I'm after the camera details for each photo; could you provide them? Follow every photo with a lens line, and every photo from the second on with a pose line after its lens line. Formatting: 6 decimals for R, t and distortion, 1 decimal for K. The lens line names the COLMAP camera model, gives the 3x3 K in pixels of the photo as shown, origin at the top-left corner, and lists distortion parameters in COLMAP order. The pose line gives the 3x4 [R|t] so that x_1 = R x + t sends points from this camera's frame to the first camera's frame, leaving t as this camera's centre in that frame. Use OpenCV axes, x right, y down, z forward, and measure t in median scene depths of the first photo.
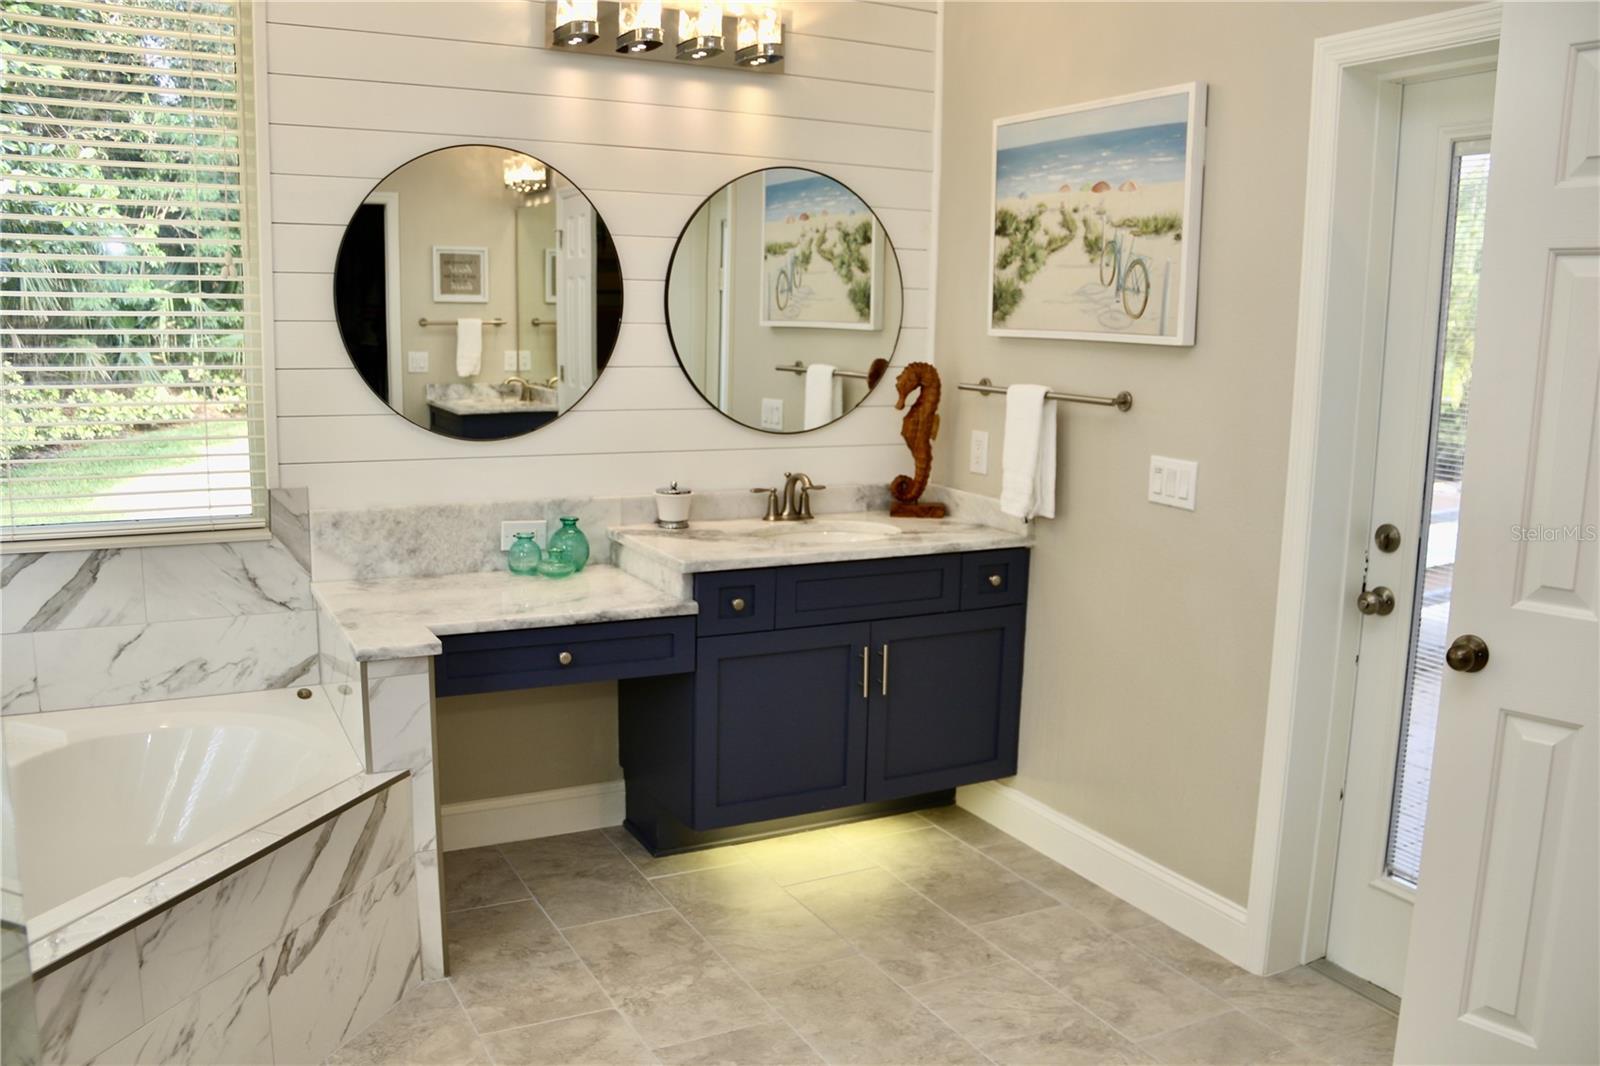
lens RADIAL K [[1296.4, 0, 800.0], [0, 1296.4, 533.0], [0, 0, 1]] dist [-0.184337, 0.118644]
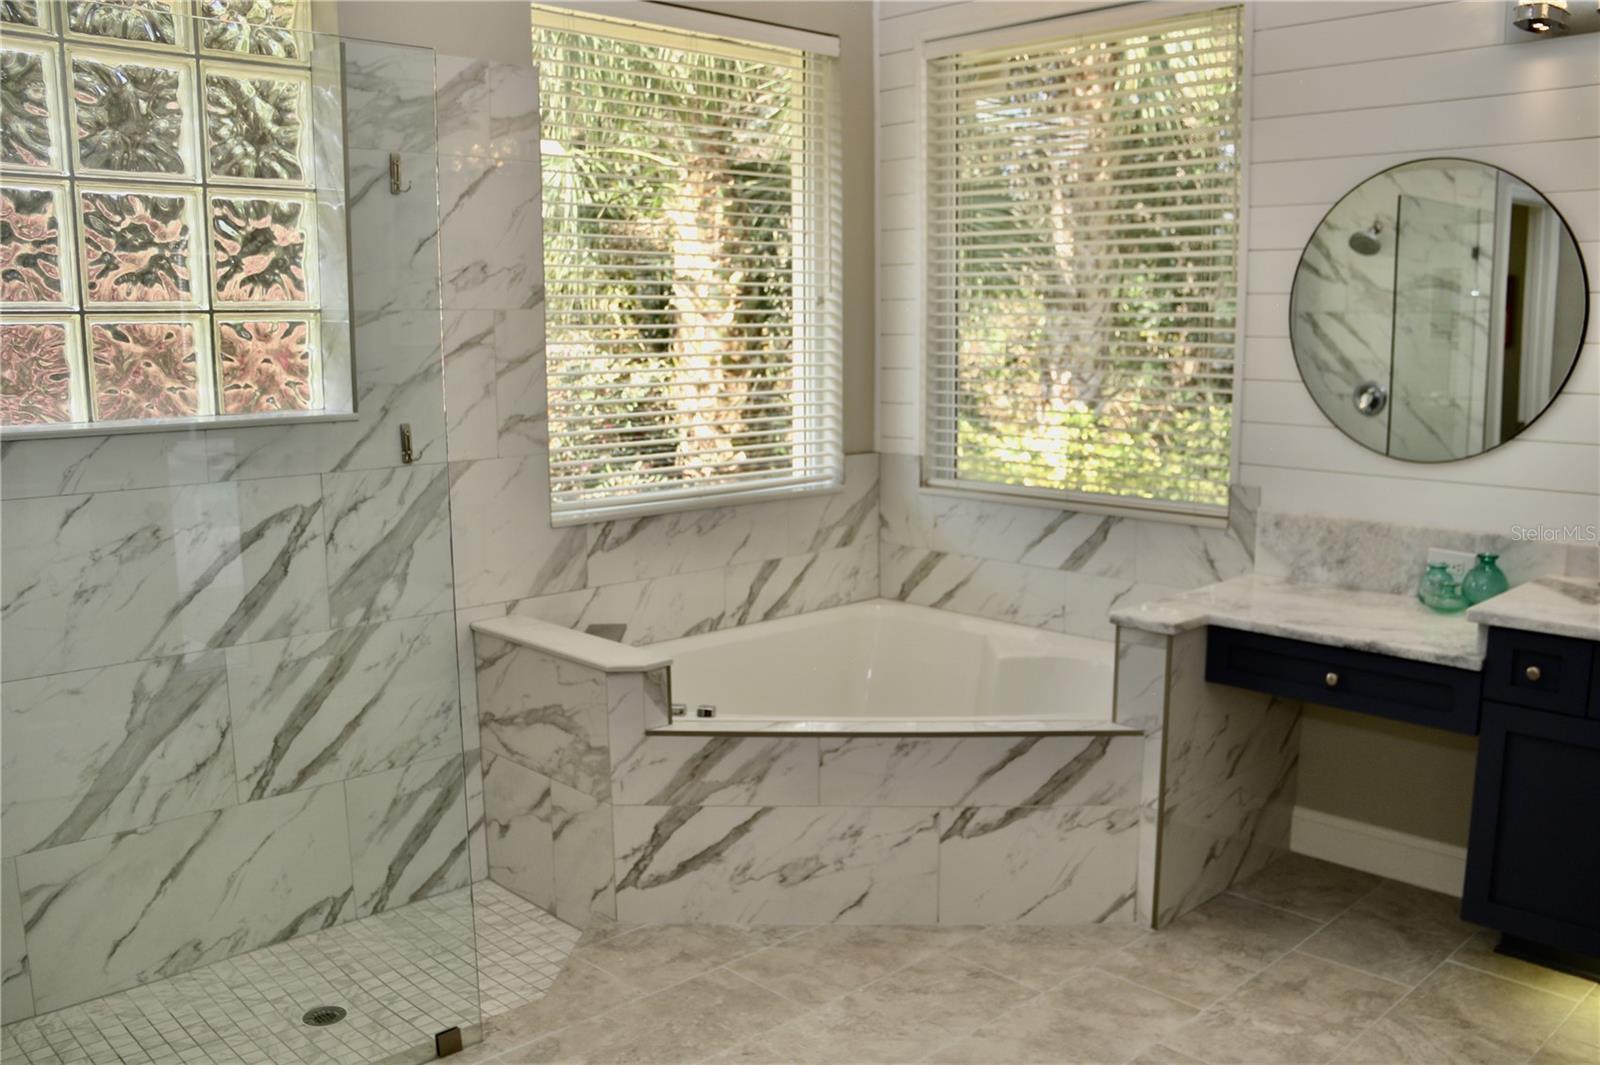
lens RADIAL K [[1296.4, 0, 800.0], [0, 1296.4, 532.5], [0, 0, 1]] dist [-0.184337, 0.118644]
pose [[0.289699, 0.125171, -0.948898, 0.596179], [-0.146701, 0.985504, 0.085212, -0.035320], [0.945808, 0.114518, 0.303862, 0.311821]]
